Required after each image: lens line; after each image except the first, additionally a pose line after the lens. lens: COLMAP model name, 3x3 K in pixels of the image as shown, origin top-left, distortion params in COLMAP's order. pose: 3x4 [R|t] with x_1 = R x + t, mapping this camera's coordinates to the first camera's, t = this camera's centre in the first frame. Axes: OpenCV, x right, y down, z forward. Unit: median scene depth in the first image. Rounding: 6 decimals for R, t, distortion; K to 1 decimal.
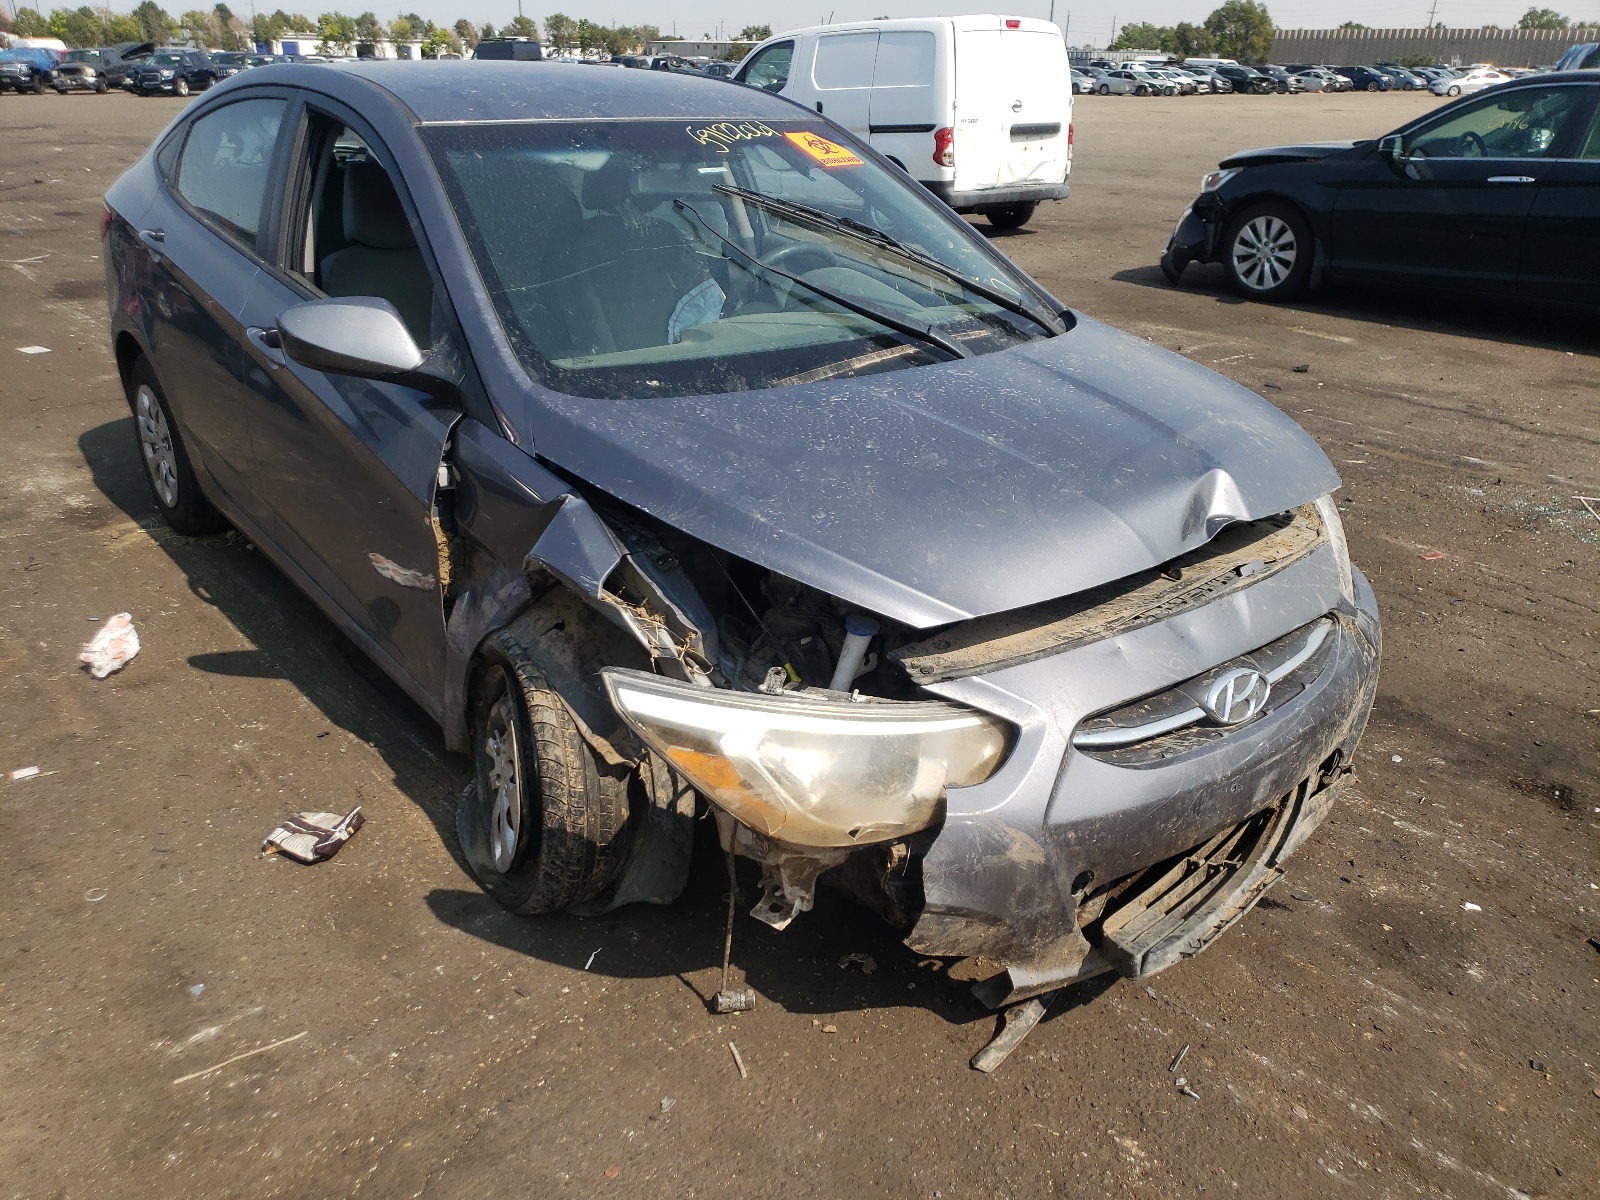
lens RADIAL K [[1235.5, 0, 800.0], [0, 1235.5, 600.0], [0, 0, 1]] dist [0.019359, -0.006656]
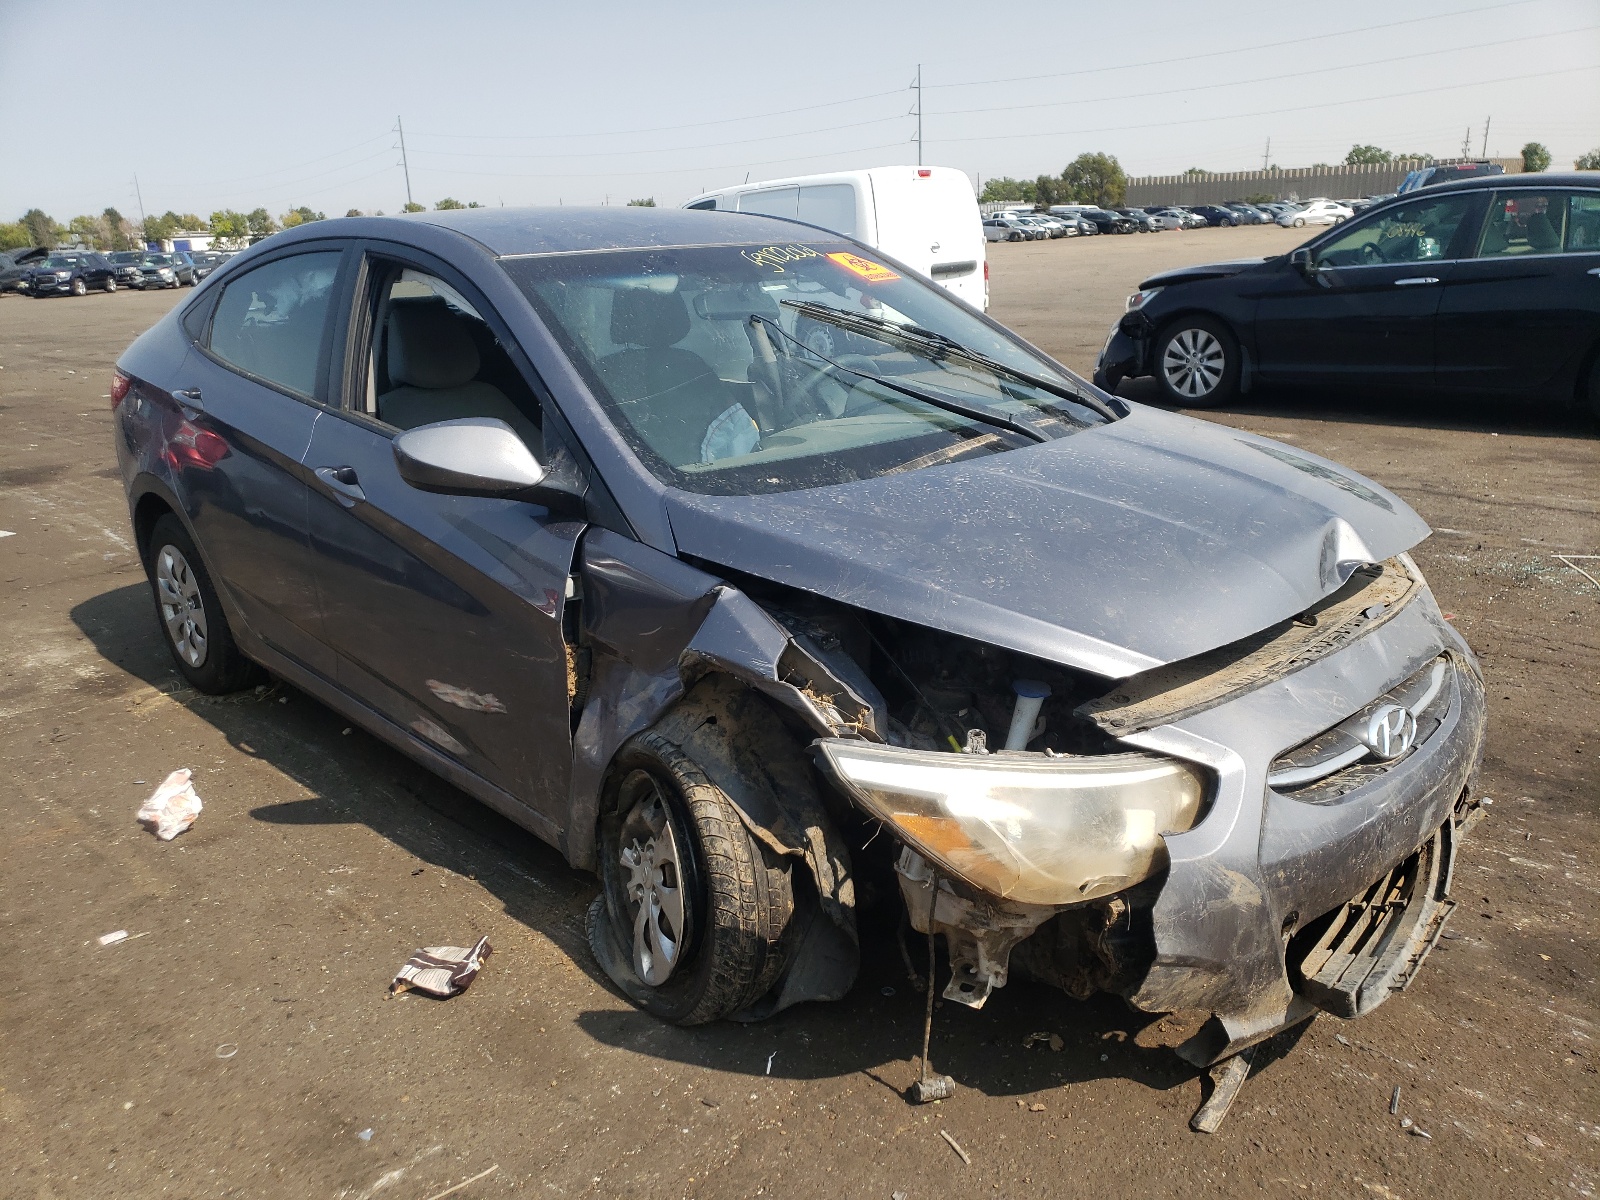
lens RADIAL K [[1233.1, 0, 800.0], [0, 1233.1, 600.0], [0, 0, 1]] dist [0.000415, 0.026166]
pose [[0.995107, -0.075326, 0.063936, -0.170701], [0.082136, 0.990353, -0.111603, 0.038850], [-0.054912, 0.116308, 0.991694, 0.000298]]
